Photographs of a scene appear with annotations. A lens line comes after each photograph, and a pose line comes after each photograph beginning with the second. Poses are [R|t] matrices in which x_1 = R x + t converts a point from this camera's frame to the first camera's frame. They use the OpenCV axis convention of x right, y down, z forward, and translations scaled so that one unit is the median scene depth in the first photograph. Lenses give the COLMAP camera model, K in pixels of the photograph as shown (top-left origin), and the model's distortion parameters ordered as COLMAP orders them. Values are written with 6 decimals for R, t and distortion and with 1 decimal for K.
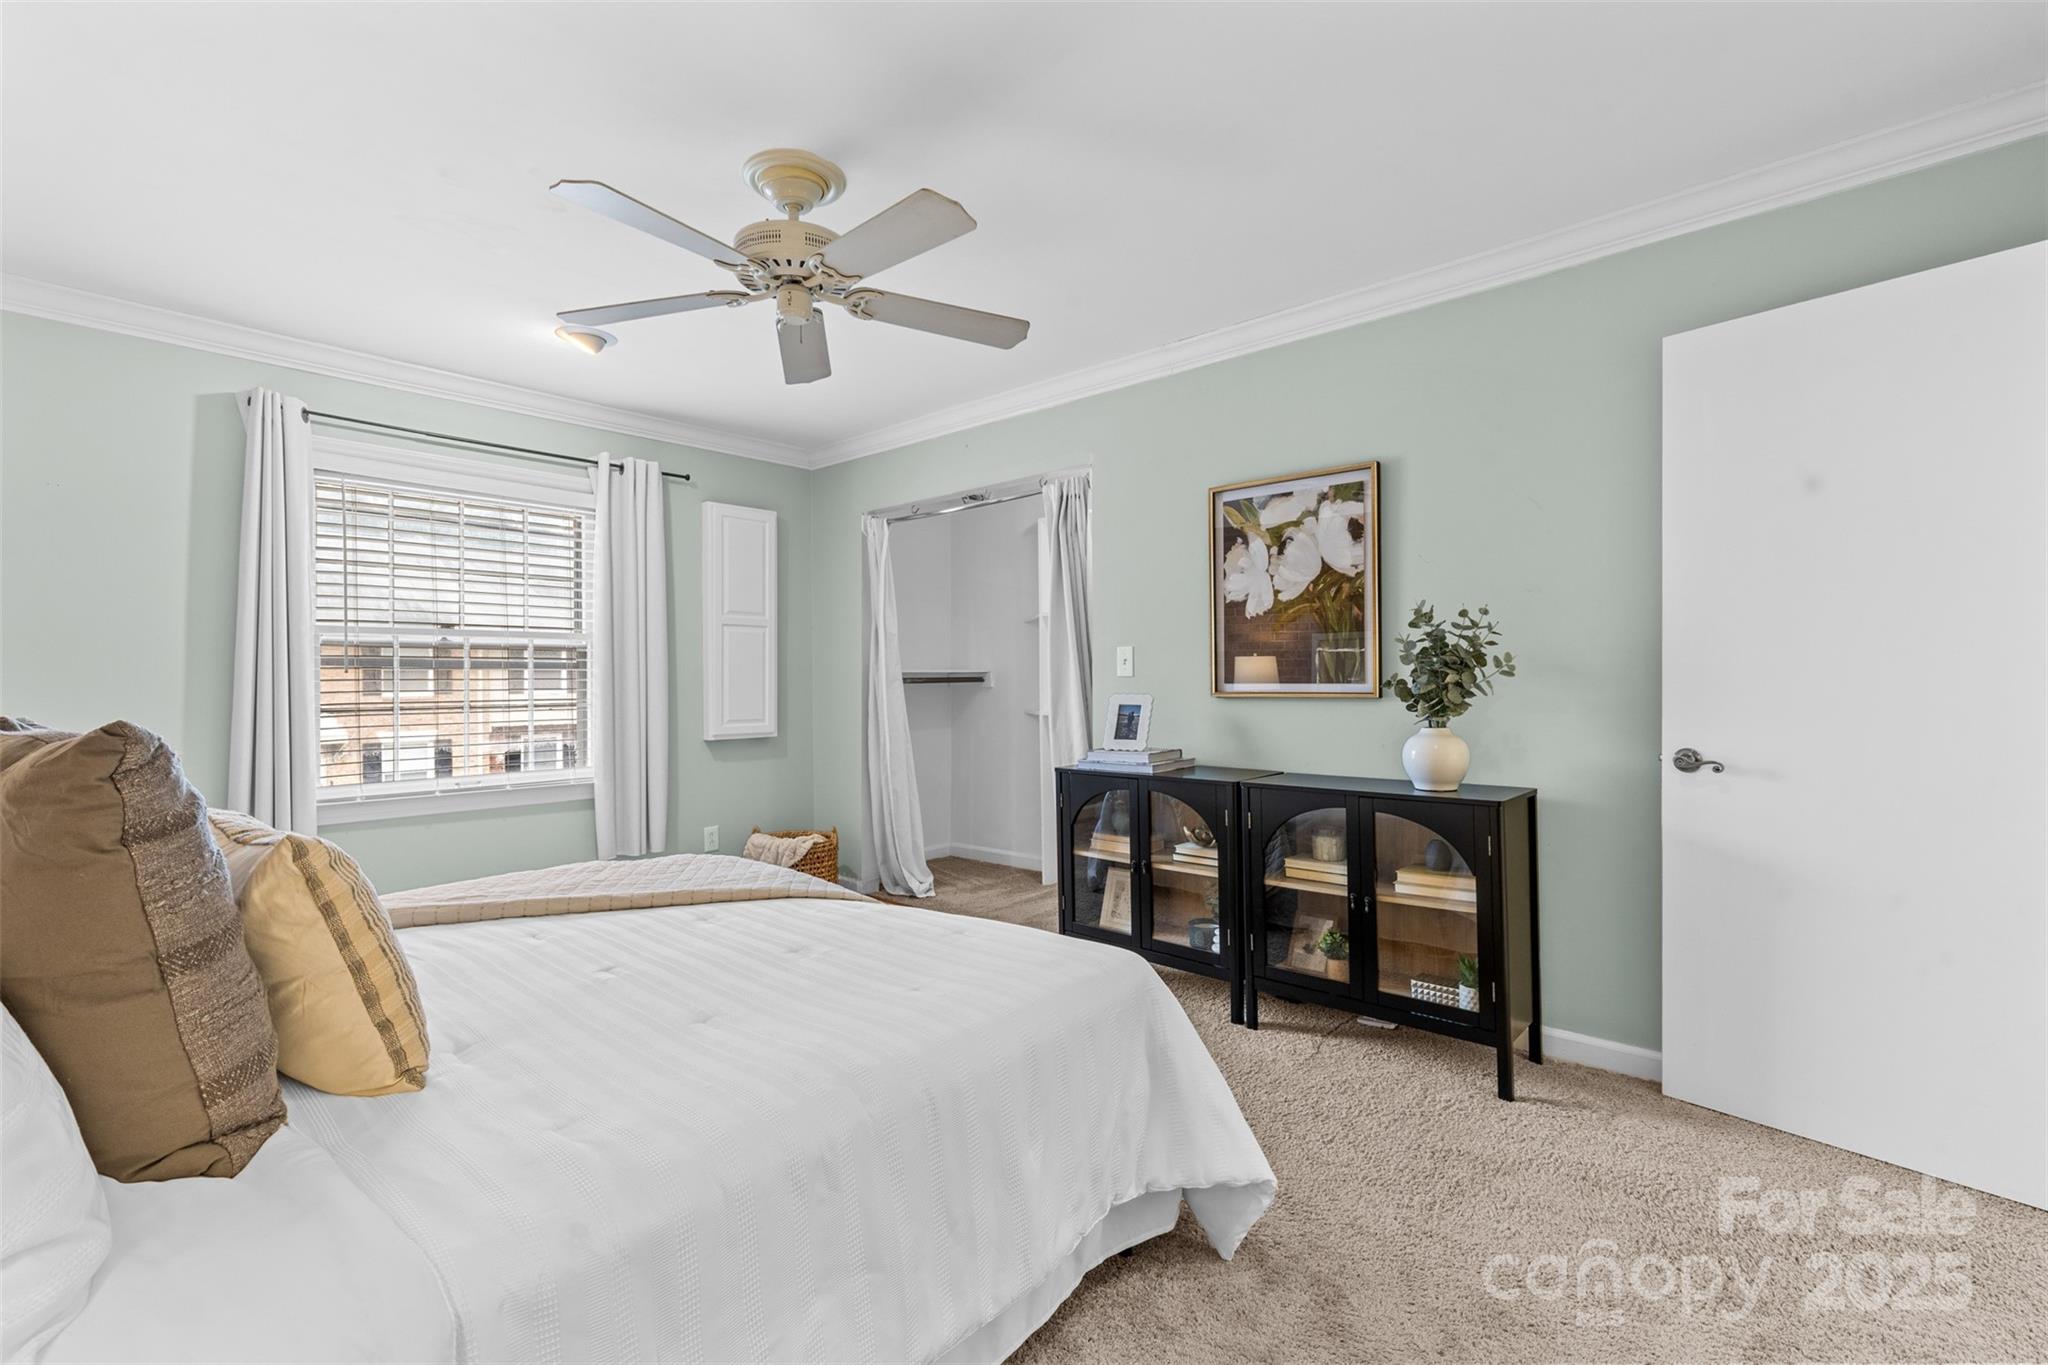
lens RADIAL K [[920.5, 0, 1033.4], [0, 920.5, 673.6], [0, 0, 1]] dist [0.008859, -0.002798]
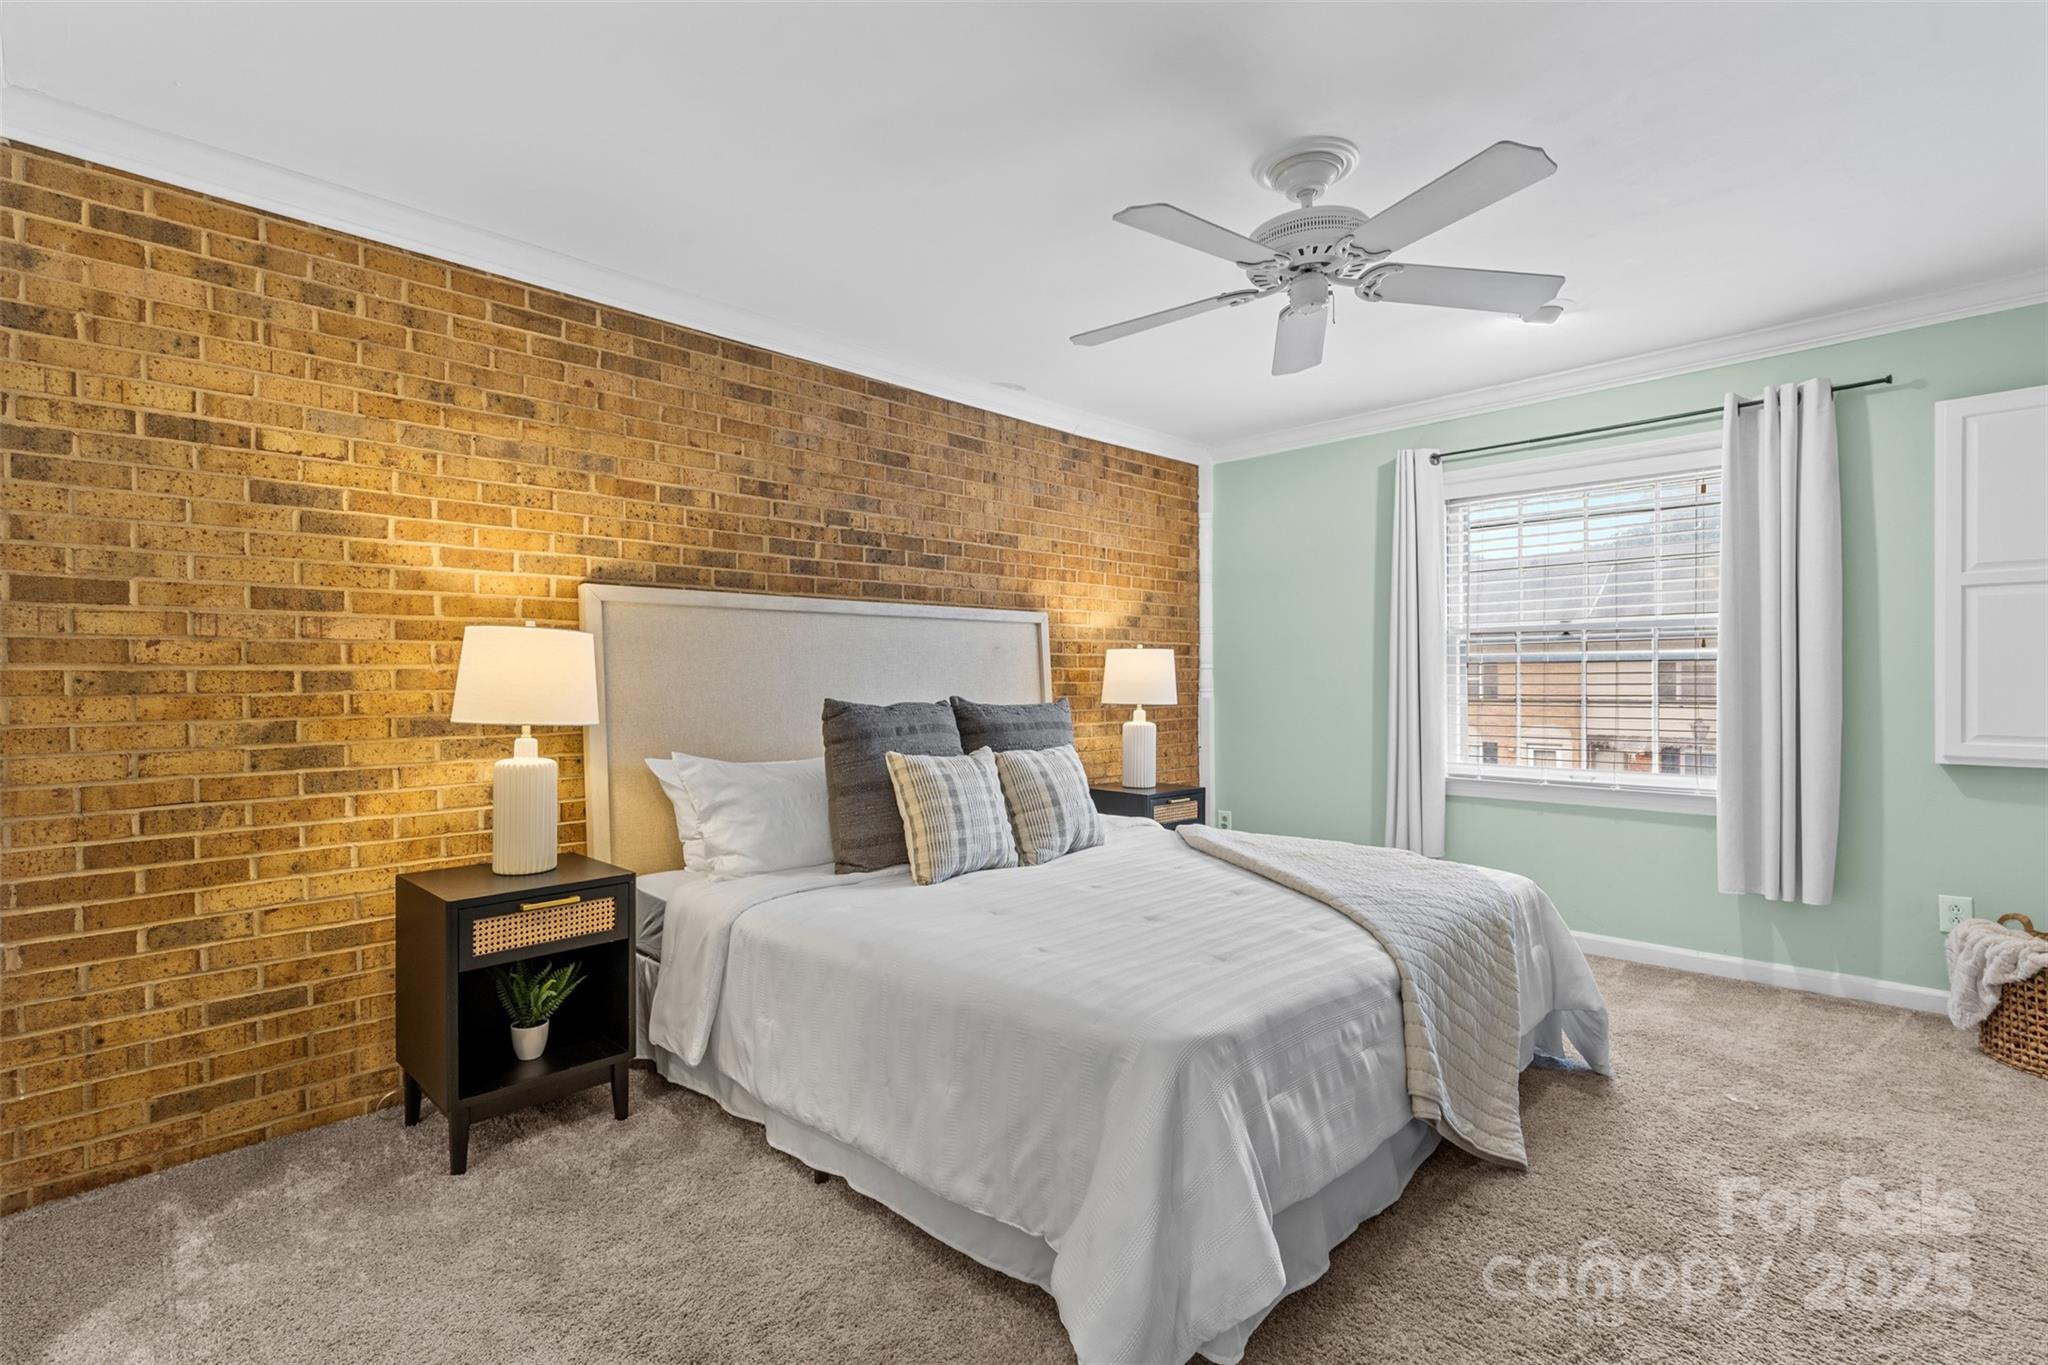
lens RADIAL K [[920.5, 0, 979.9], [0, 920.5, 679.8], [0, 0, 1]] dist [0.008859, -0.002798]
pose [[-0.086058, 0.009269, -0.996247, 0.422468], [0.012647, 0.999886, 0.008211, -0.002629], [0.996210, -0.011893, -0.086166, 0.424589]]
